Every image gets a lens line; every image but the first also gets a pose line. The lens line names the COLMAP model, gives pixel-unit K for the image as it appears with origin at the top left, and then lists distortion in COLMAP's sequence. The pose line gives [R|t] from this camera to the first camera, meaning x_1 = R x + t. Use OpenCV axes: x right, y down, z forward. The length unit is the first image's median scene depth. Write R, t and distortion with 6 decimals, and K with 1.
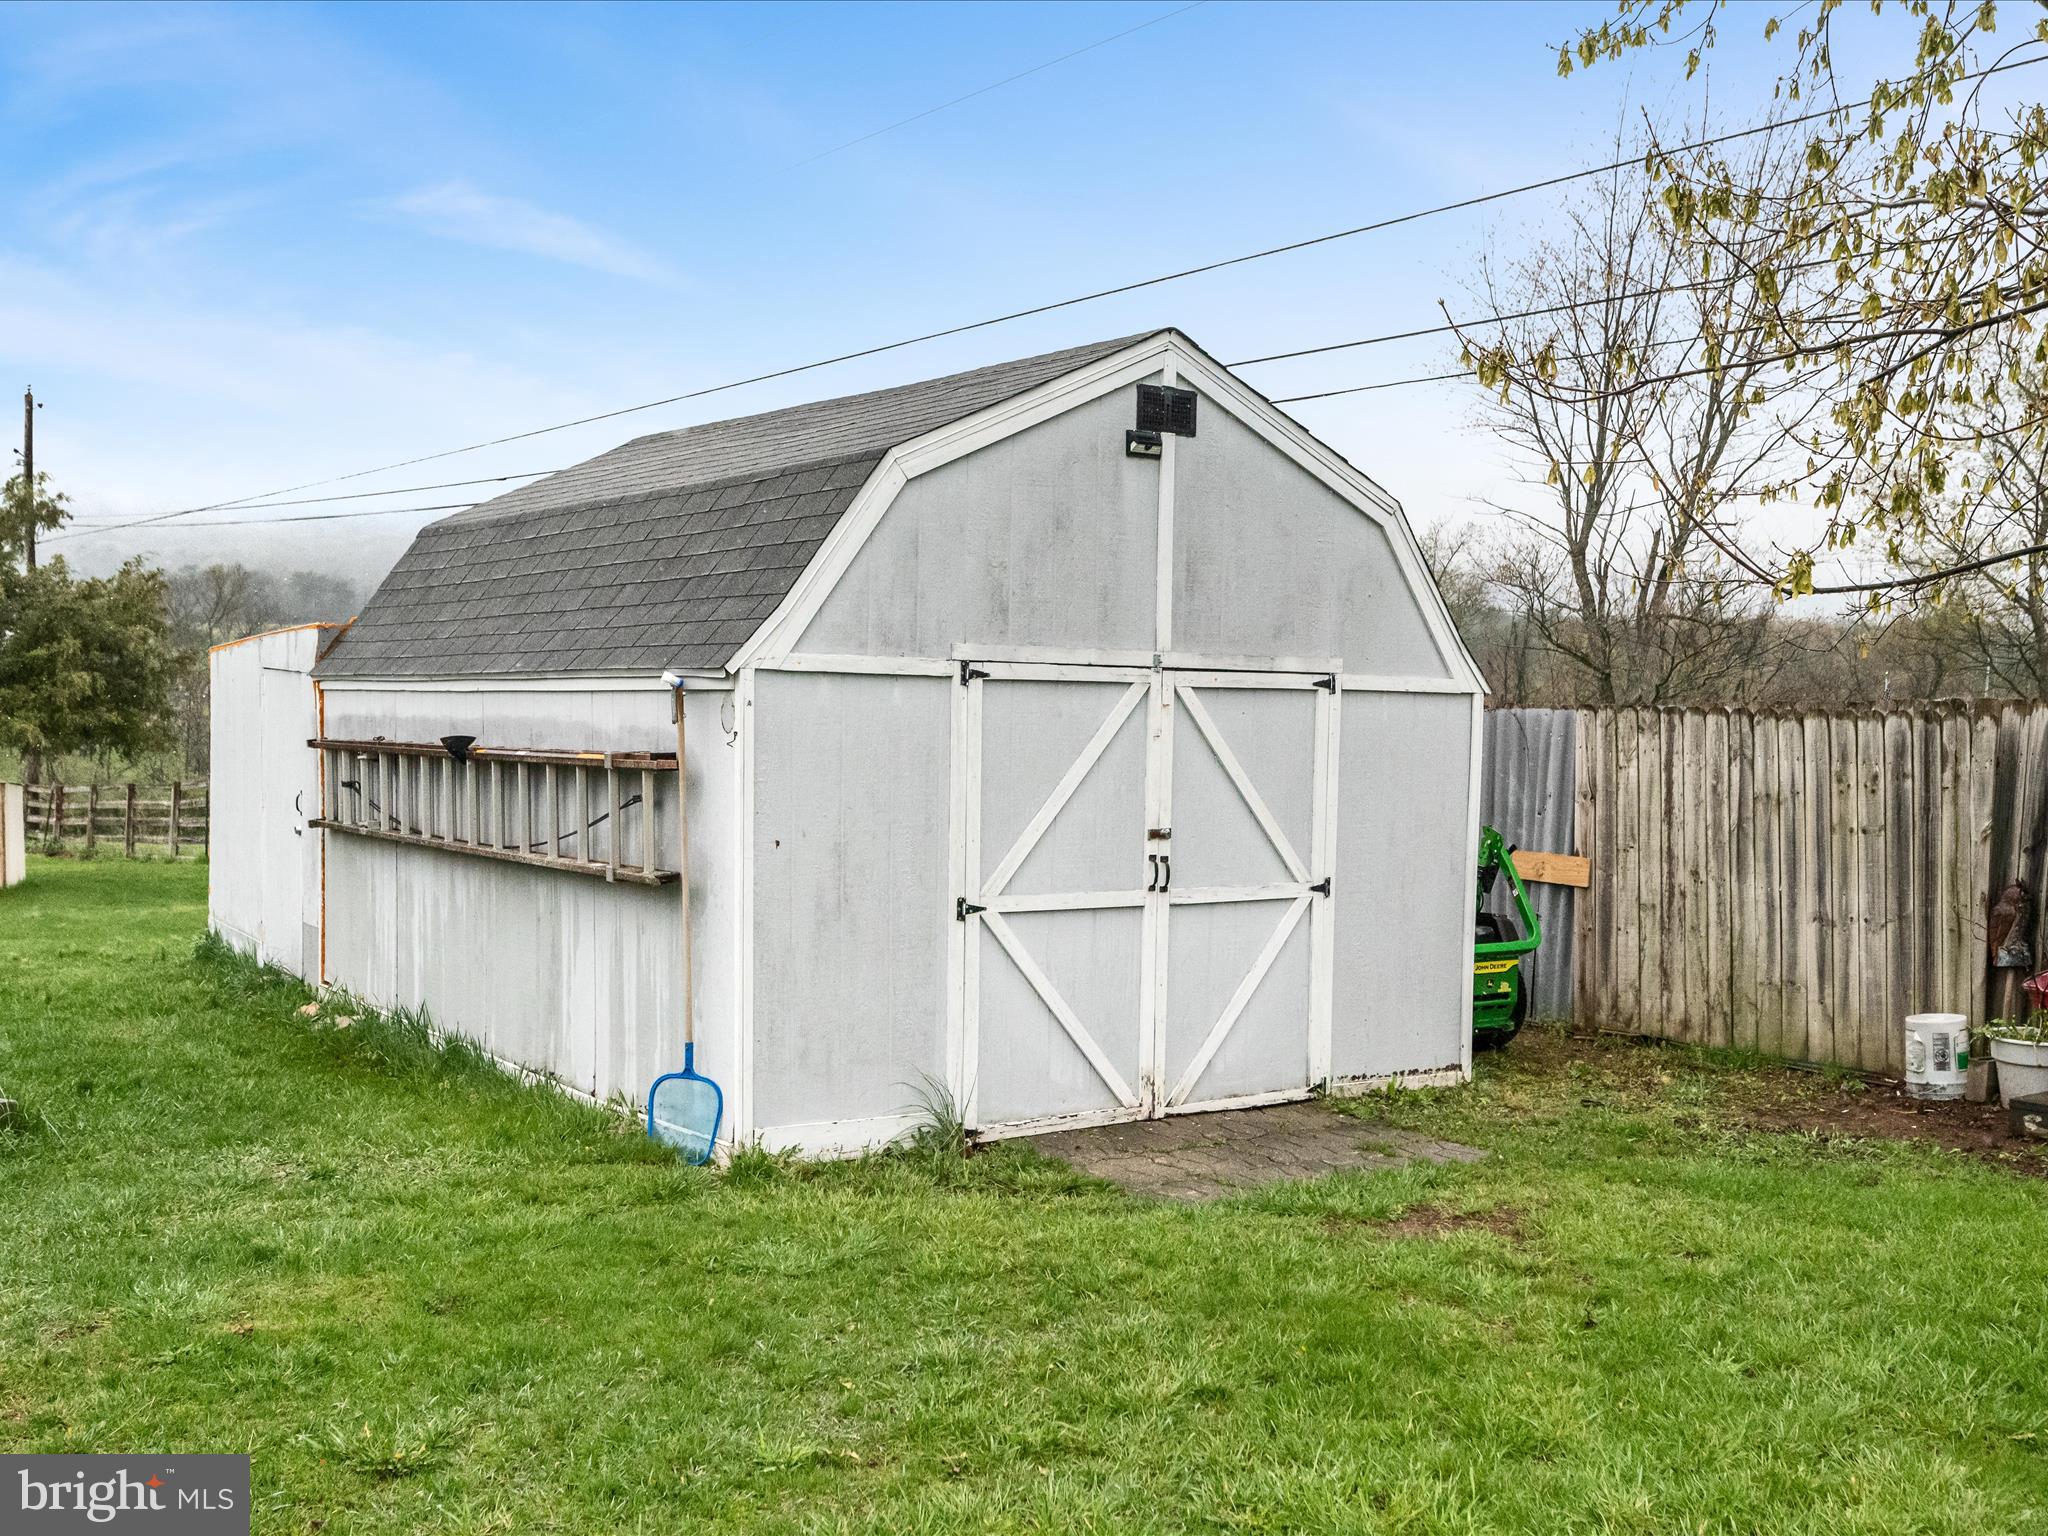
lens RADIAL K [[1954.4, 0, 1031.4], [0, 1954.4, 825.6], [0, 0, 1]] dist [-0.003443, -0.003039]
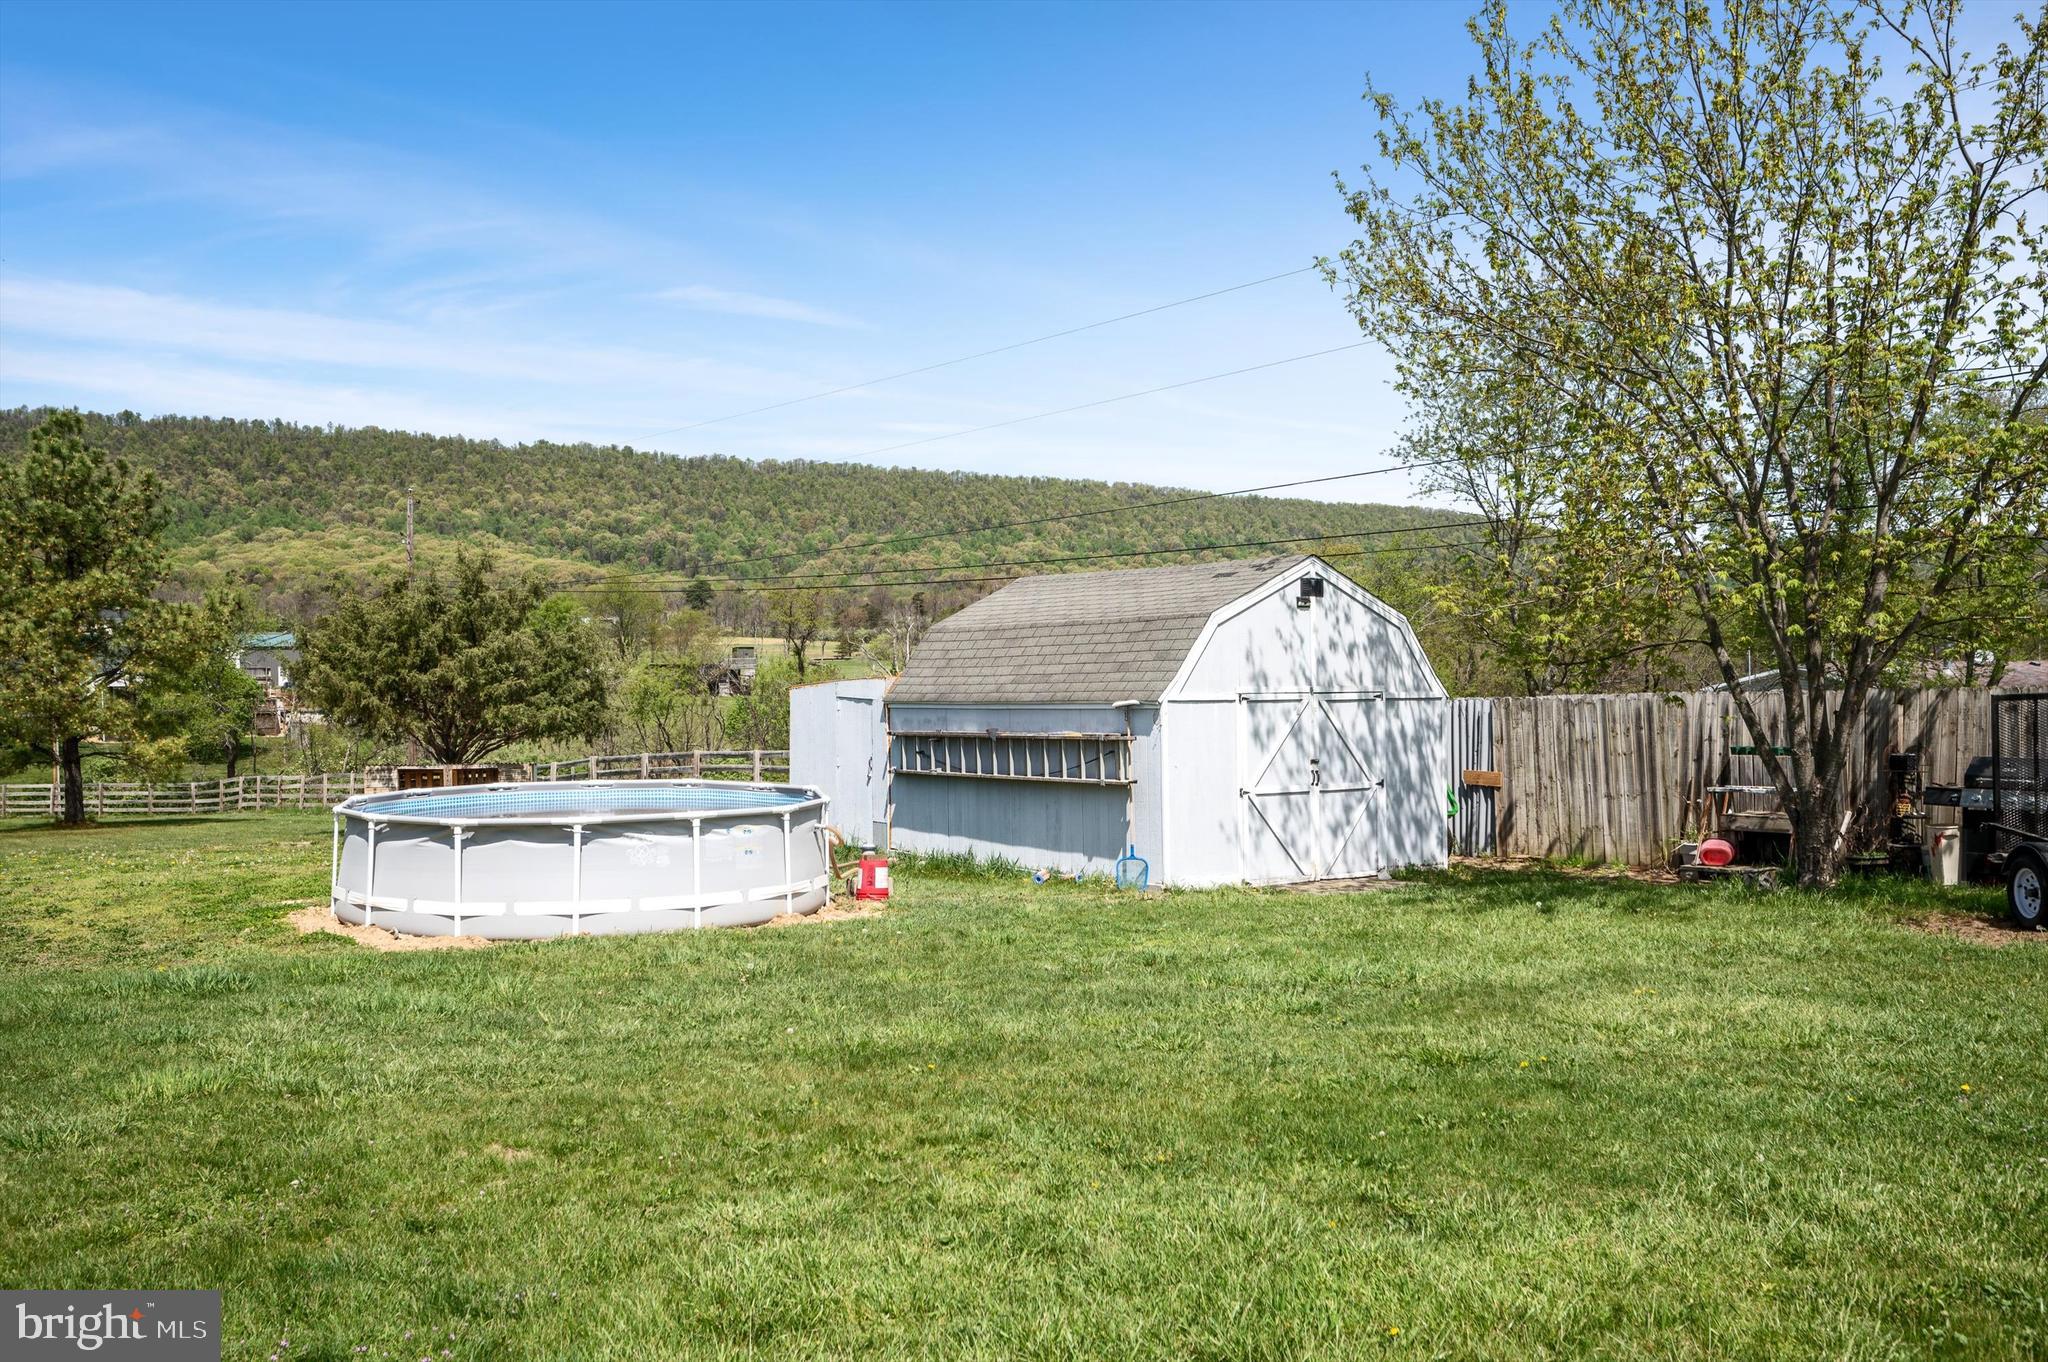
lens RADIAL K [[1839.9, 0, 1024.0], [0, 1839.9, 681.0], [0, 0, 1]] dist [0.017197, 0.013056]
pose [[0.999580, -0.028657, 0.004215, -0.250815], [0.028867, 0.997574, -0.063353, 0.032549], [-0.002389, 0.063448, 0.997982, -1.063387]]
